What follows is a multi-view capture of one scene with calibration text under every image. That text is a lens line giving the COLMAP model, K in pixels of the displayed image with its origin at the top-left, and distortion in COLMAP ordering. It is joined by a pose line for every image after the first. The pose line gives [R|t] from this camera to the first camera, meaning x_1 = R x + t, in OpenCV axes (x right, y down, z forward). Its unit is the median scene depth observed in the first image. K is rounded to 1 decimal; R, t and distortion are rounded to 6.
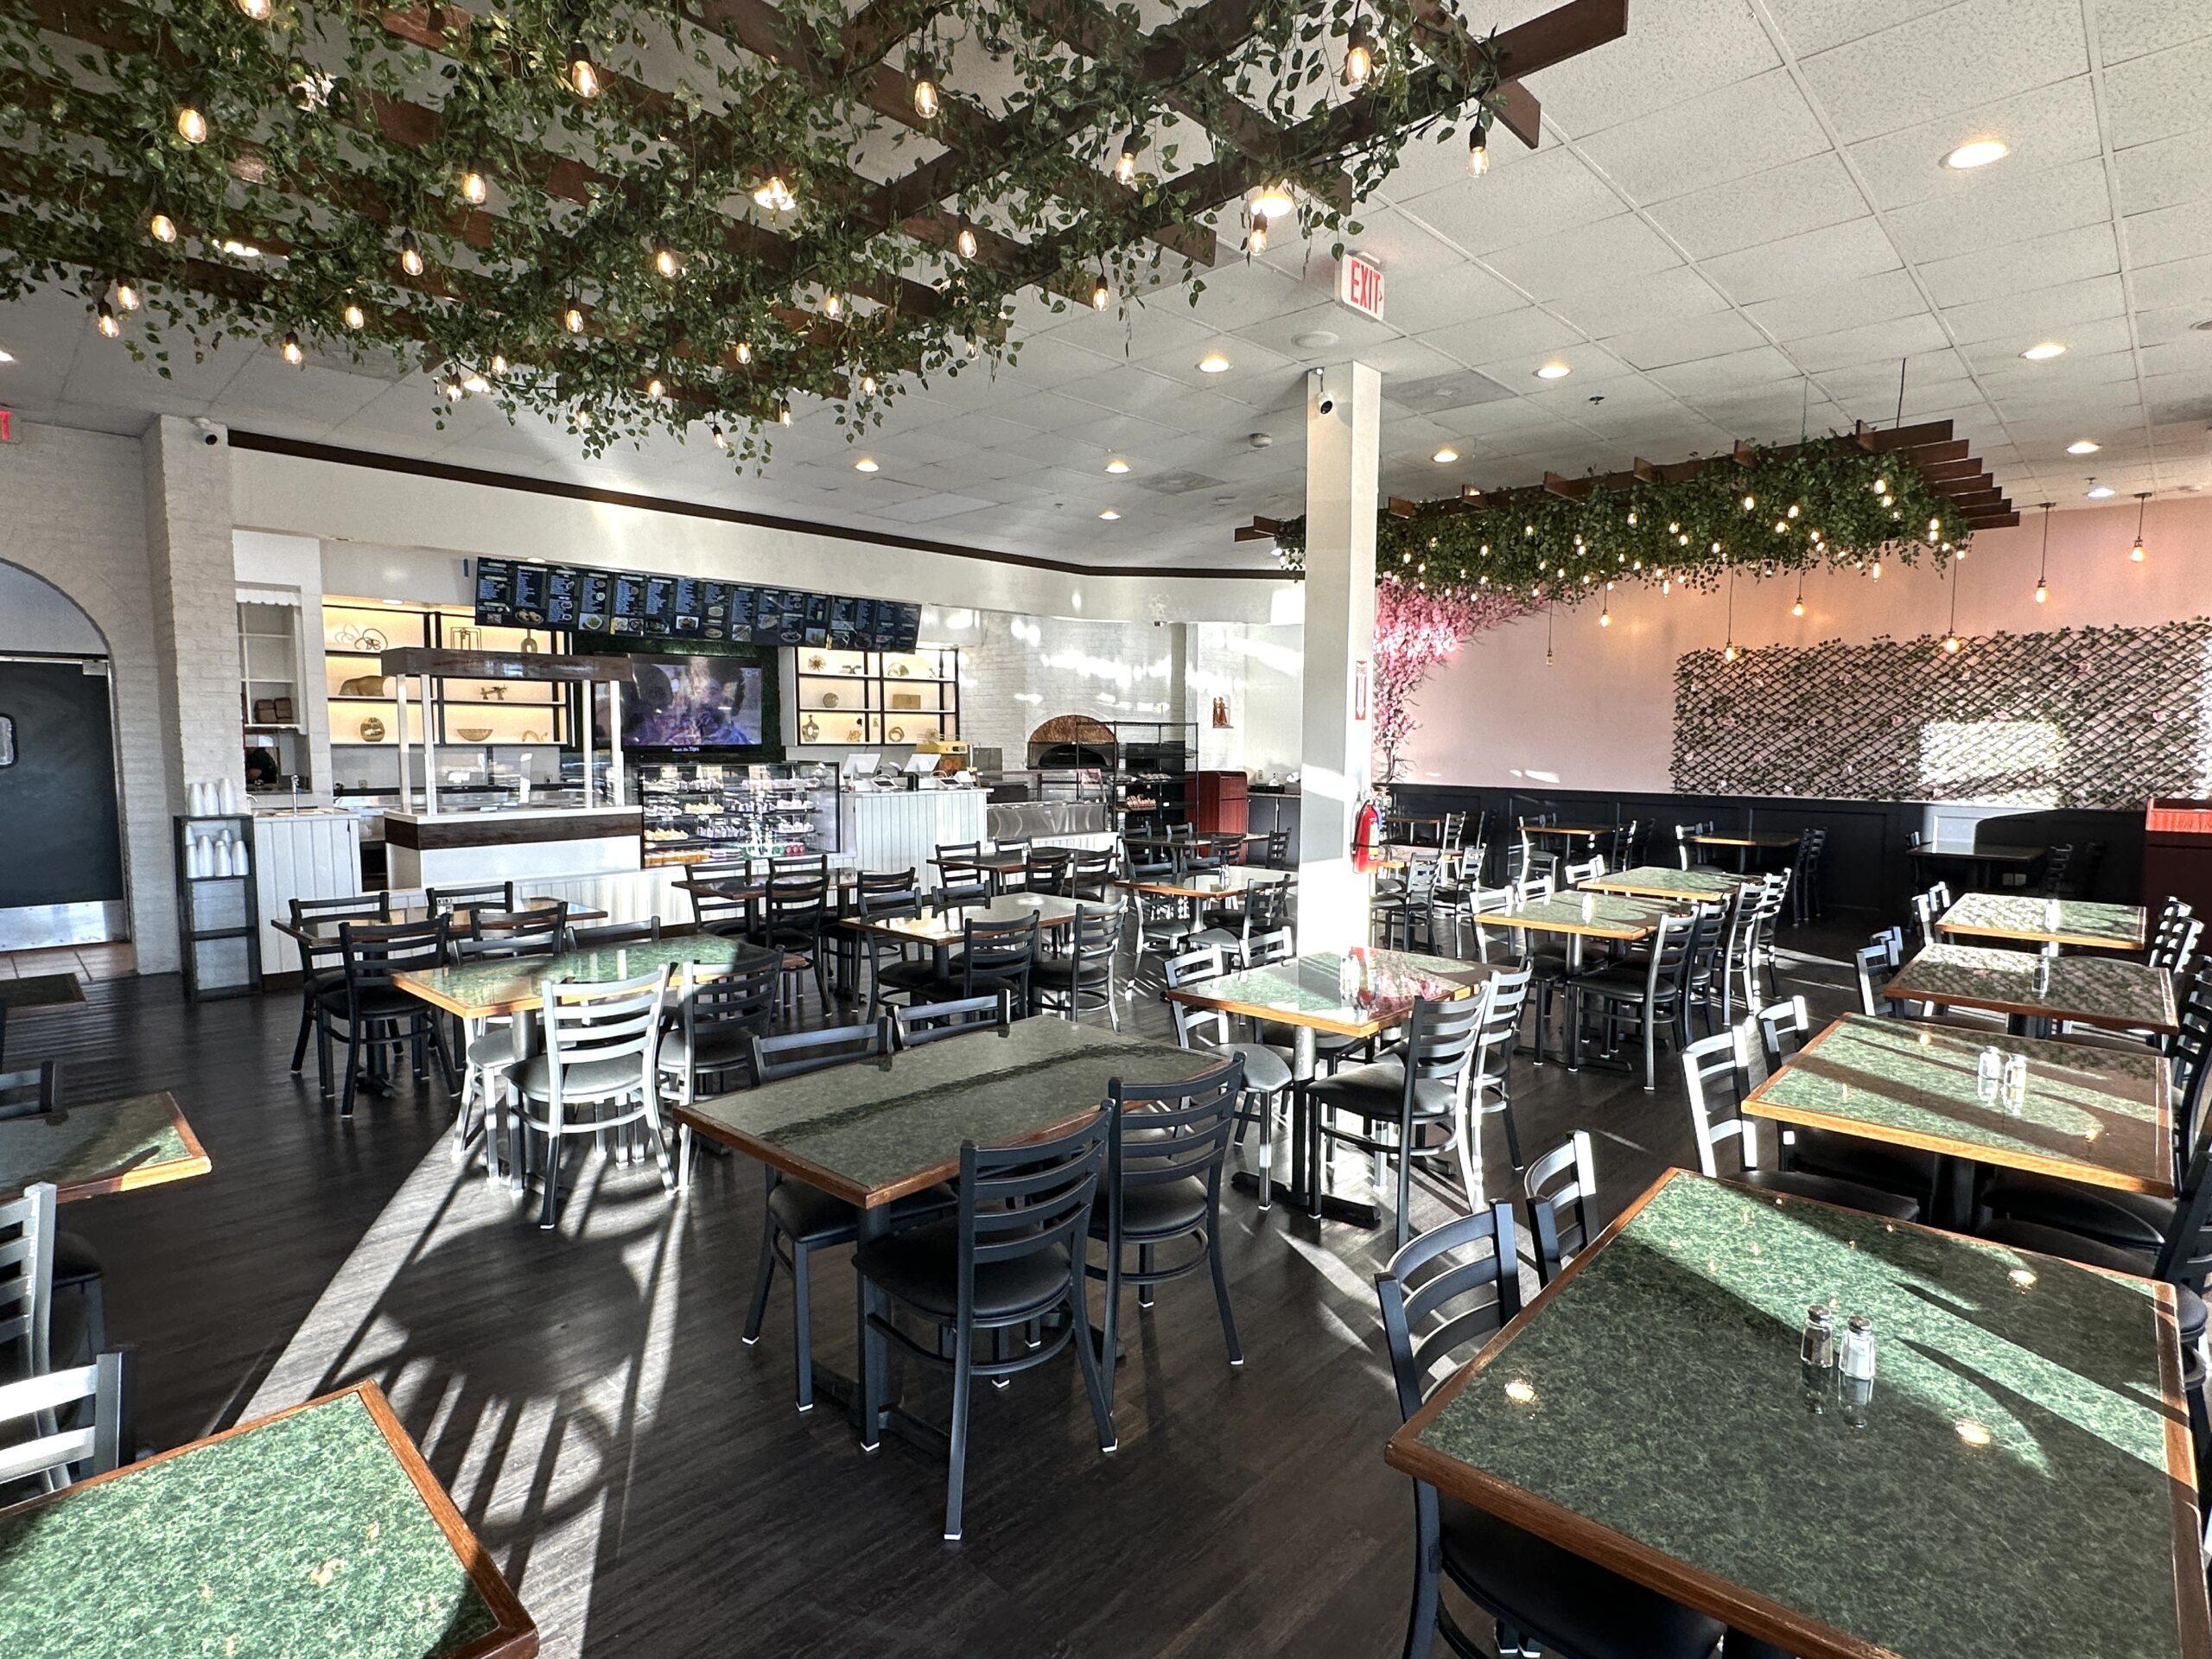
lens RADIAL K [[1125.7, 0, 1107.1], [0, 1125.7, 829.5], [0, 0, 1]] dist [-0.000273, 0.000139]
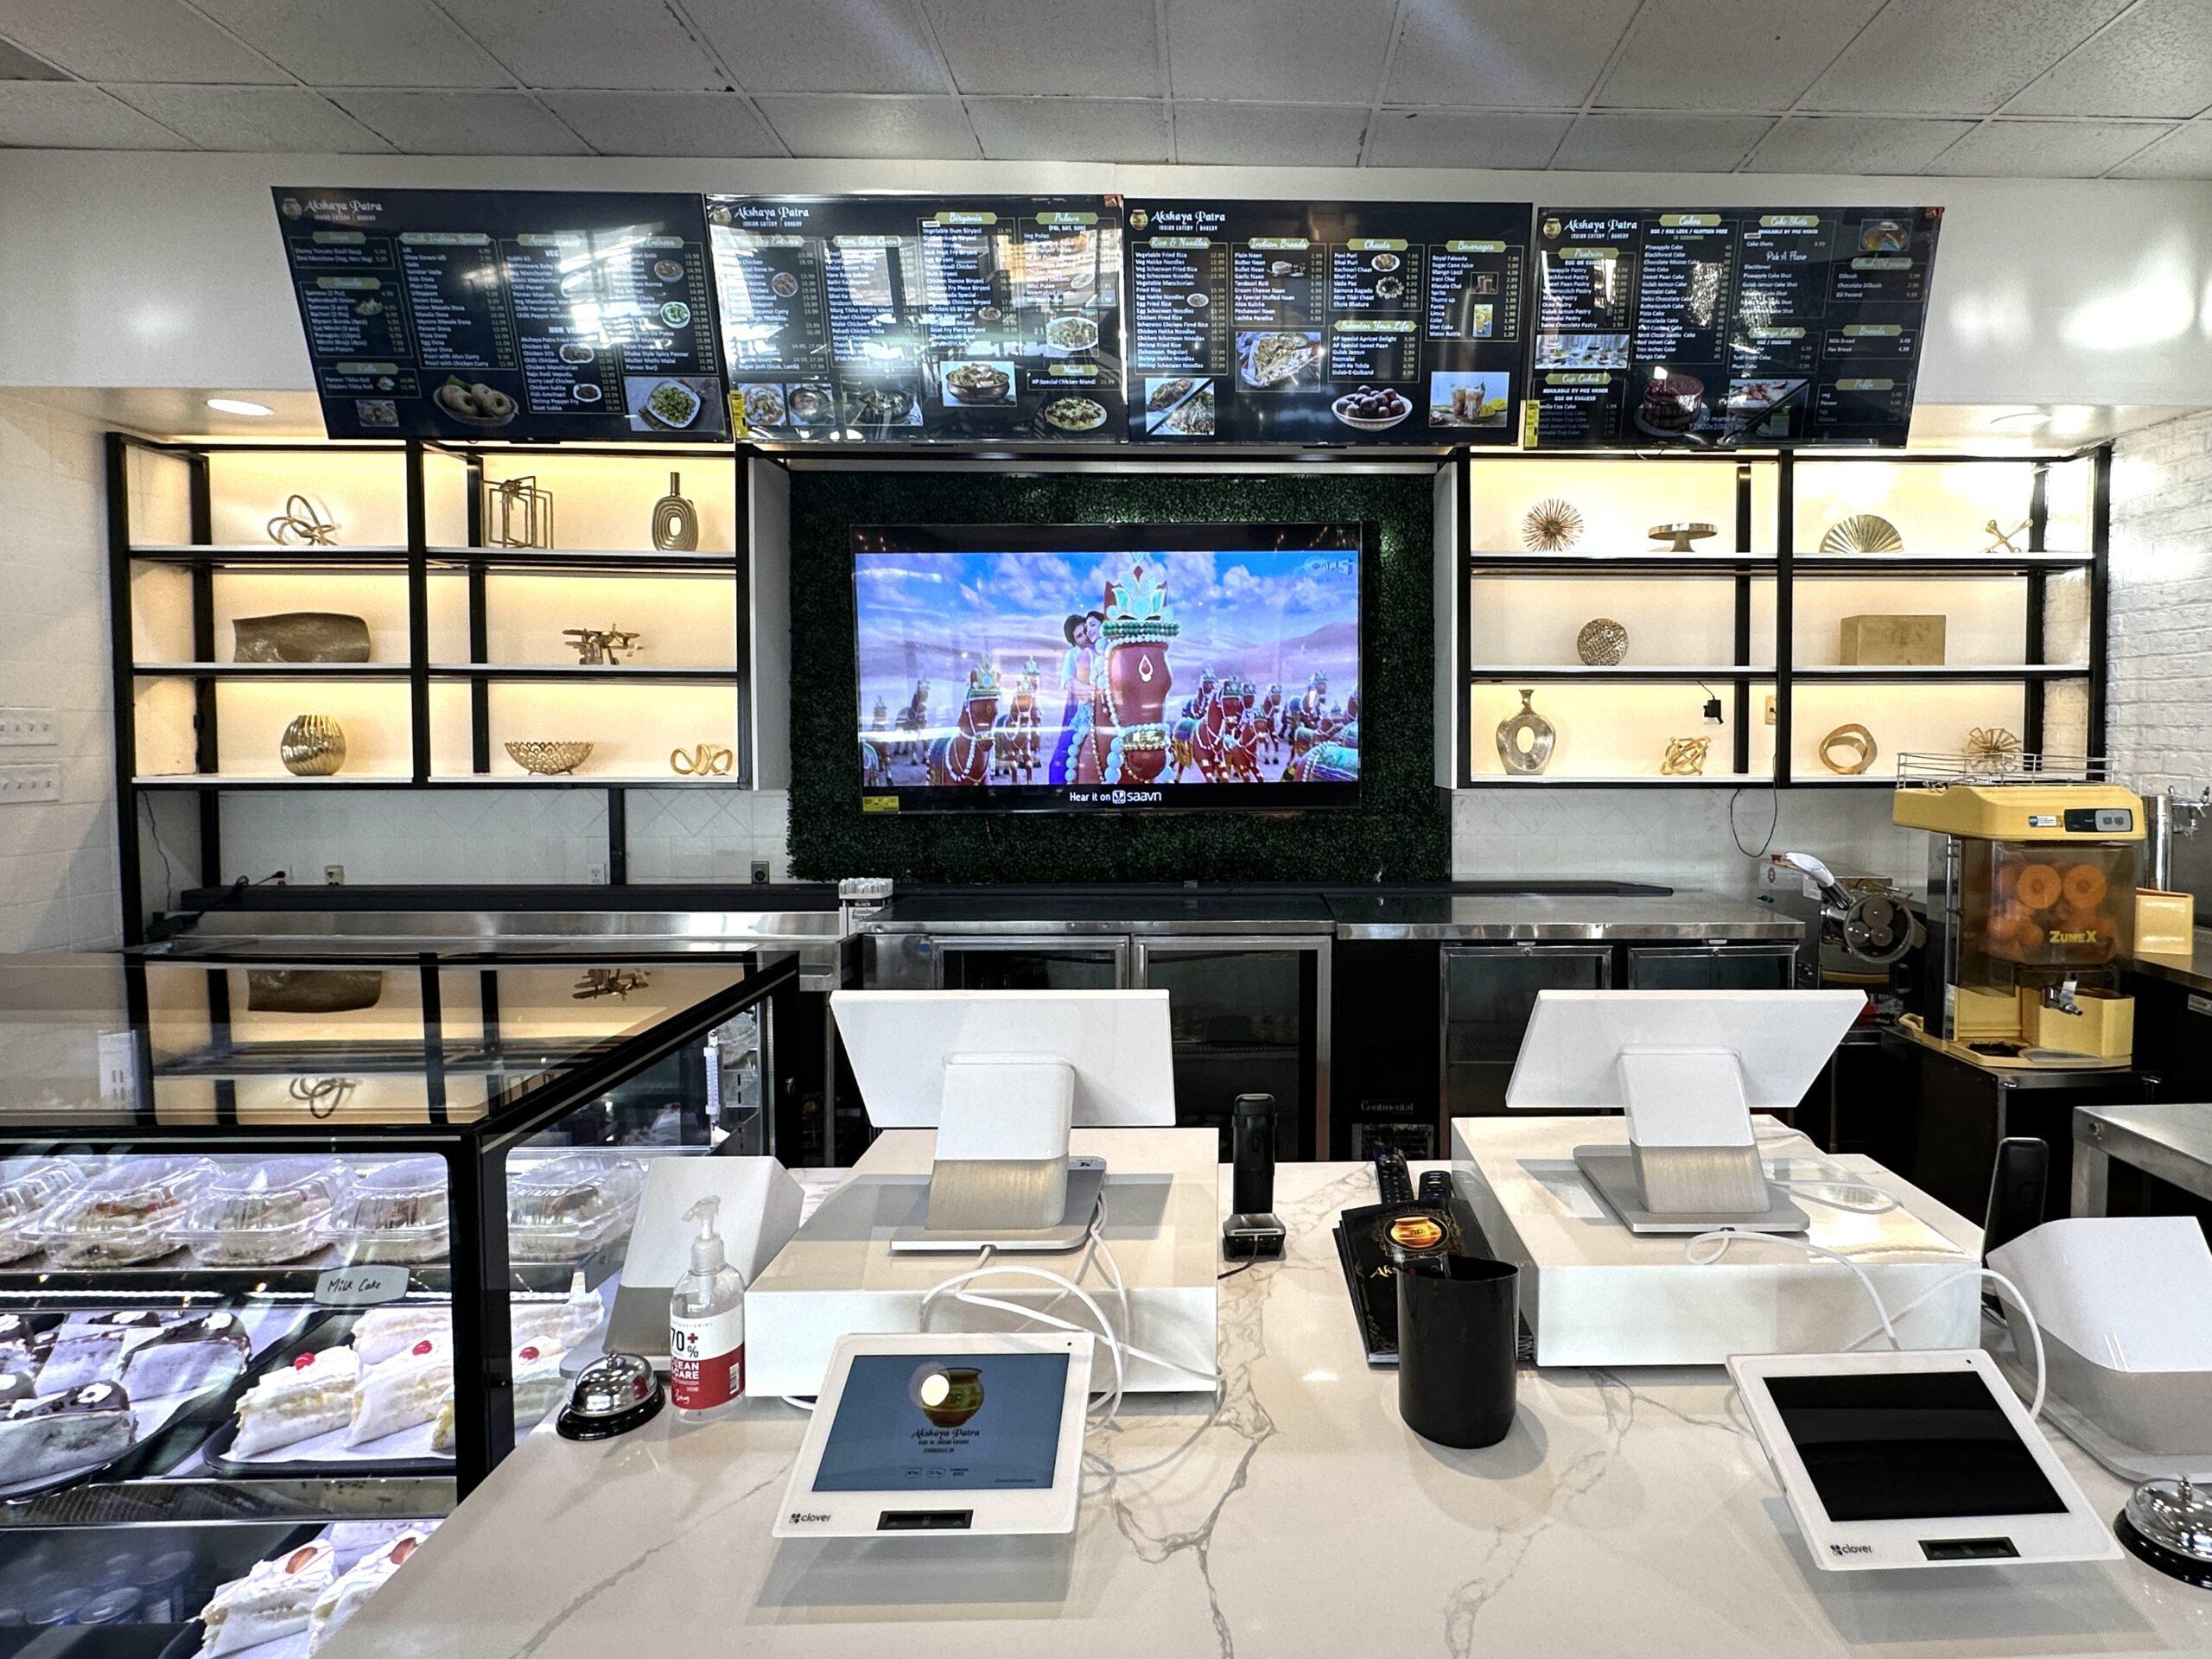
lens RADIAL K [[1327.6, 0, 1106.1], [0, 1327.6, 816.1], [0, 0, 1]] dist [-0.003719, -0.000609]
pose [[0.710514, 0.035600, -0.702782, -0.079503], [-0.054074, 0.998529, -0.004088, -0.056123], [0.701602, 0.040907, 0.711394, 0.625963]]
